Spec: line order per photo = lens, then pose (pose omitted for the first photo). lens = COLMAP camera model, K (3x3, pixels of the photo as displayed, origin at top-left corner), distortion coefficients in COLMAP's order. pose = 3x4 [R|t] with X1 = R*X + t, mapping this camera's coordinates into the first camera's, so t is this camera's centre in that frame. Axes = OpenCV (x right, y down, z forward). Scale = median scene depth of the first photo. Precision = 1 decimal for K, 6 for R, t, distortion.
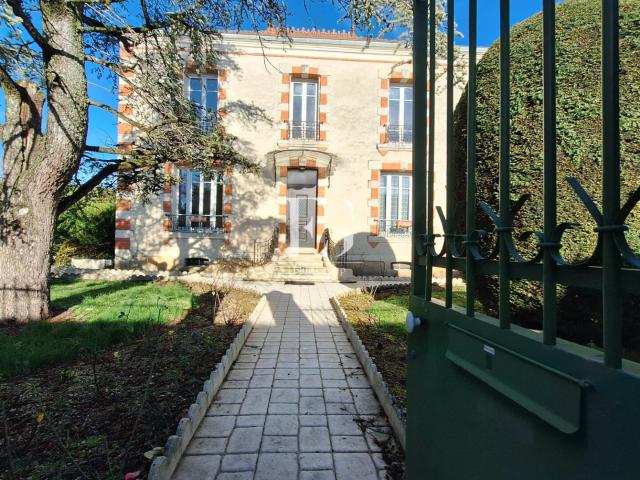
lens RADIAL K [[352.0, 0, 319.2], [0, 352.0, 238.9], [0, 0, 1]] dist [0.003839, 0.000366]
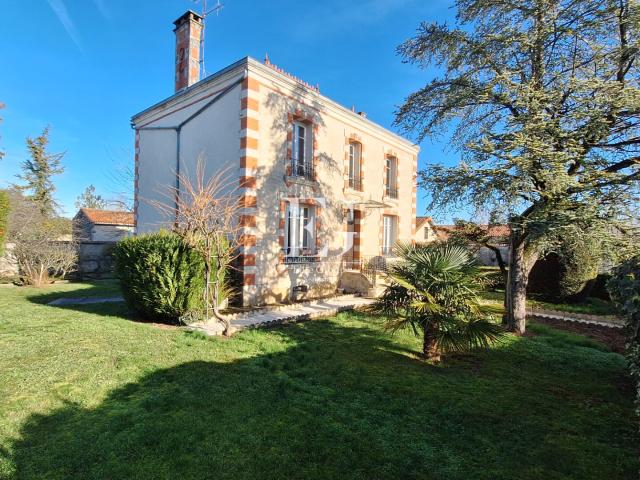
lens RADIAL K [[352.0, 0, 319.5], [0, 352.0, 242.1], [0, 0, 1]] dist [0.003839, 0.000366]
pose [[0.675532, -0.018224, 0.737105, -1.146312], [-0.007772, 0.999463, 0.031834, -0.124251], [-0.737290, -0.027234, 0.675028, 0.191495]]
